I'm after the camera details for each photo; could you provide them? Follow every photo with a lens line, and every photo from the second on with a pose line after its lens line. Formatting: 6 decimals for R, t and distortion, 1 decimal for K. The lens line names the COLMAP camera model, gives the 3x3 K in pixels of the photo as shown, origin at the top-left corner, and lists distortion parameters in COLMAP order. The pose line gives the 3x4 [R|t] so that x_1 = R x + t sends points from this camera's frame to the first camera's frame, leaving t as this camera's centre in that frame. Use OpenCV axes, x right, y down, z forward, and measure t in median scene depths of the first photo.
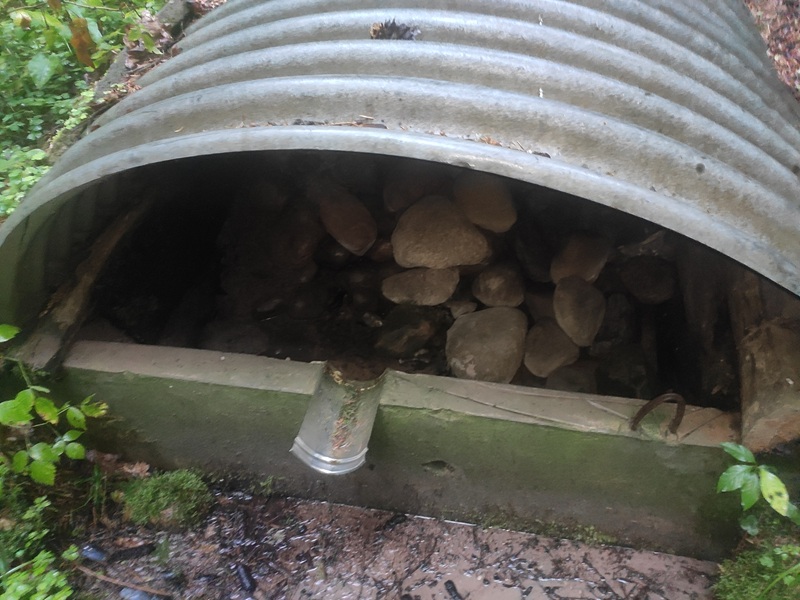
lens RADIAL K [[603.1, 0, 400.0], [0, 603.1, 300.0], [0, 0, 1]] dist [0.004495, 0.000113]
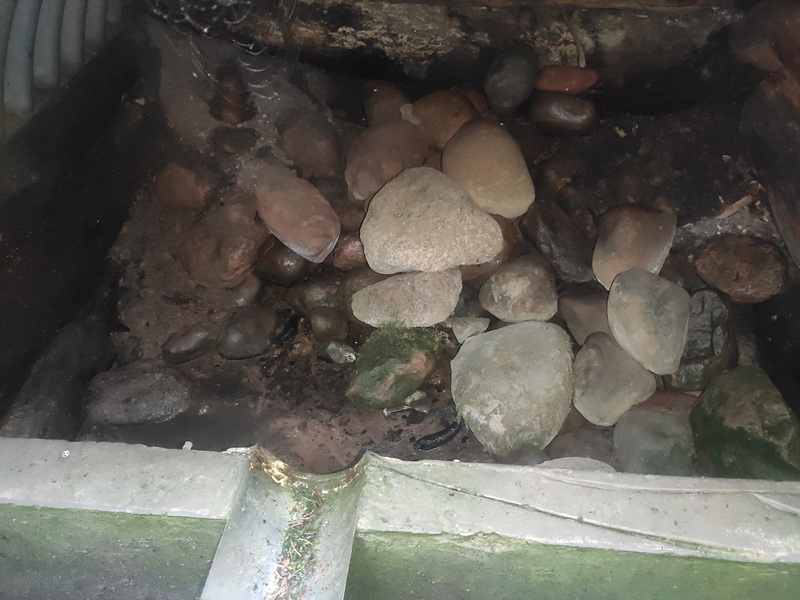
lens RADIAL K [[603.1, 0, 400.0], [0, 603.1, 300.0], [0, 0, 1]] dist [0.004495, 0.000113]
pose [[0.996861, -0.066418, 0.043086, -0.004350], [0.067519, 0.997414, -0.024627, -0.006398], [-0.041339, 0.027459, 0.998768, 0.328339]]
